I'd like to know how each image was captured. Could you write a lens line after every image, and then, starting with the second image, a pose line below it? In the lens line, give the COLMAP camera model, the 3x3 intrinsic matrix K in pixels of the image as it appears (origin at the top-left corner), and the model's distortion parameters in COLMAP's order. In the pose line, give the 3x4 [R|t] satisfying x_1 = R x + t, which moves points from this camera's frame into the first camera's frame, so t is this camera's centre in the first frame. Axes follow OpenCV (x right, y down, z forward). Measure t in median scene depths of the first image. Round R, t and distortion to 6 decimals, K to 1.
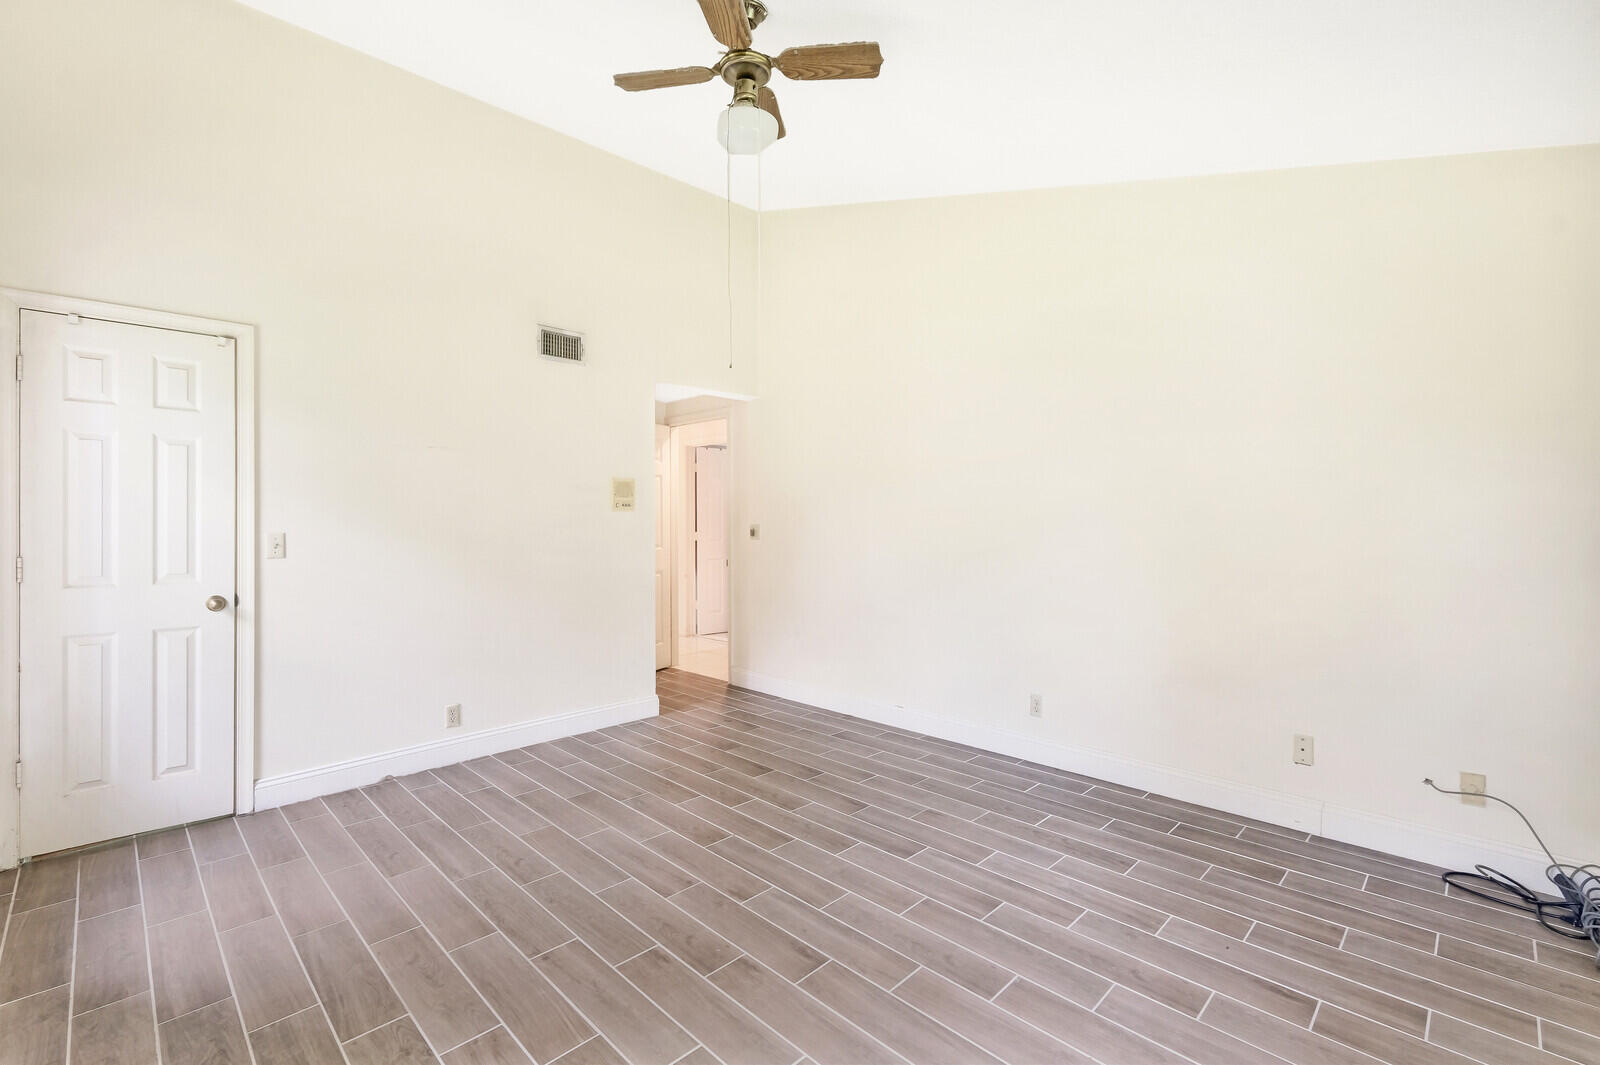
lens RADIAL K [[718.4, 0, 800.3], [0, 718.4, 525.9], [0, 0, 1]] dist [0.004967, -0.000038]
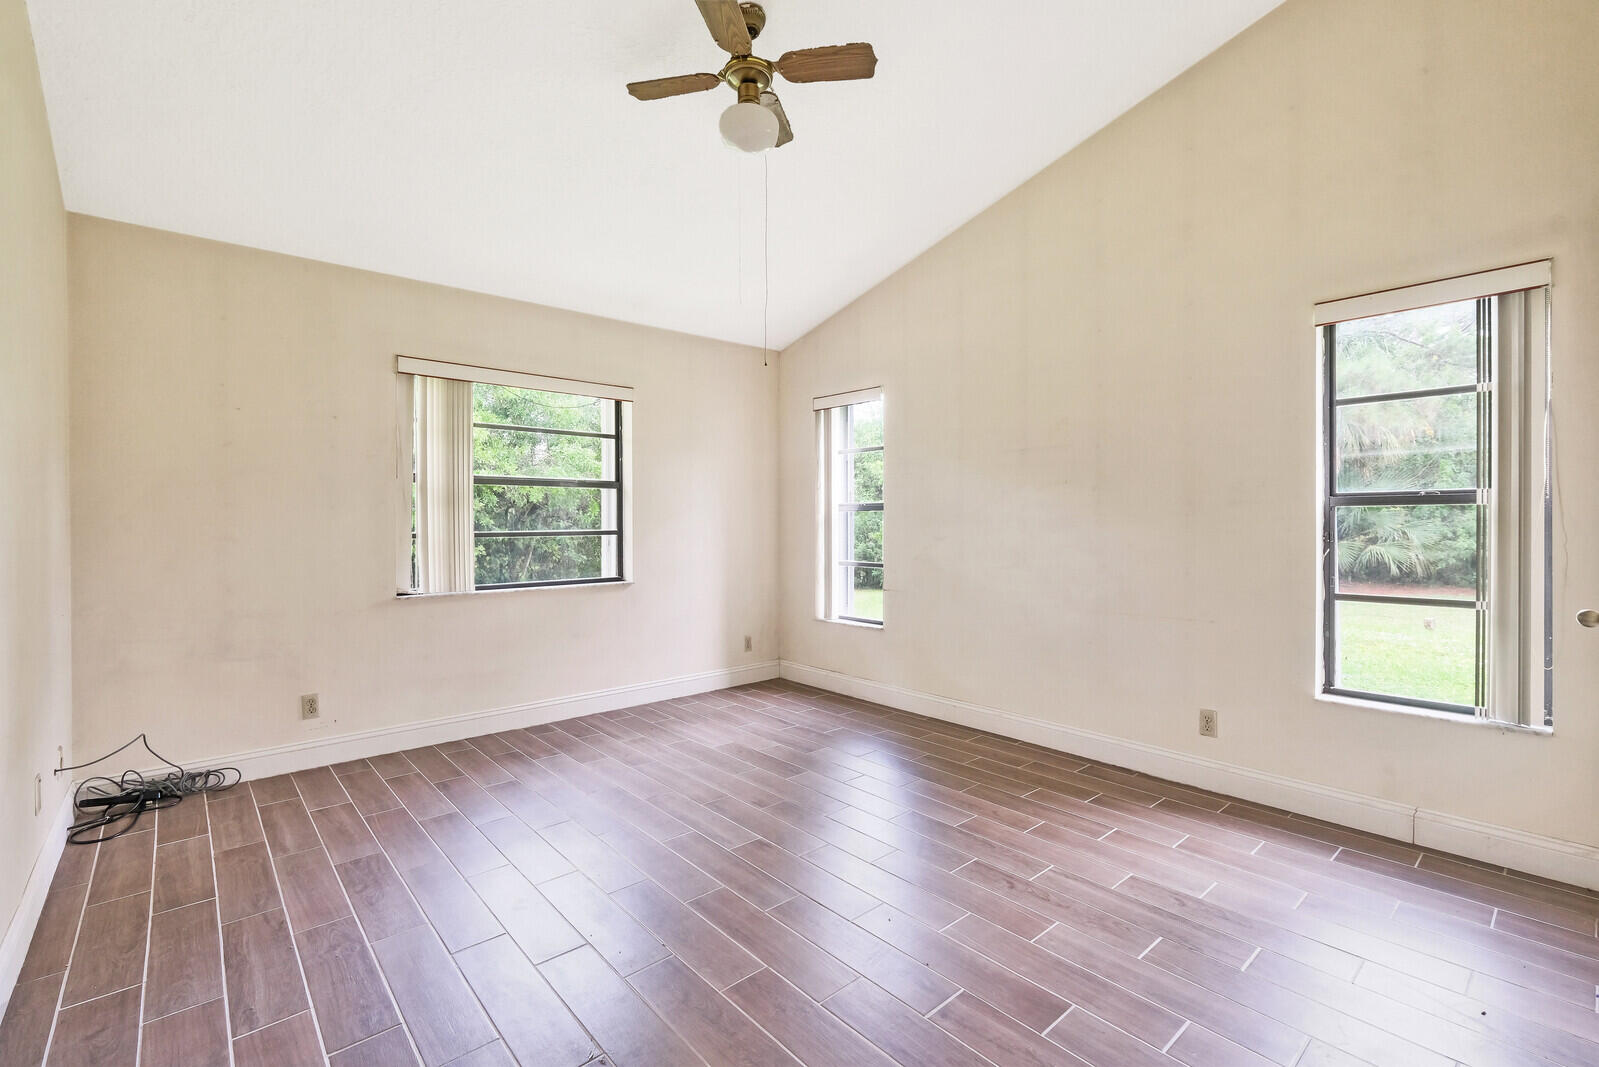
lens RADIAL K [[717.9, 0, 799.4], [0, 717.9, 527.2], [0, 0, 1]] dist [0.004967, -0.000038]
pose [[-0.998130, 0.007505, 0.060667, -0.210192], [0.008272, 0.999889, 0.012402, 0.021431], [-0.060567, 0.012881, -0.998081, 2.066609]]
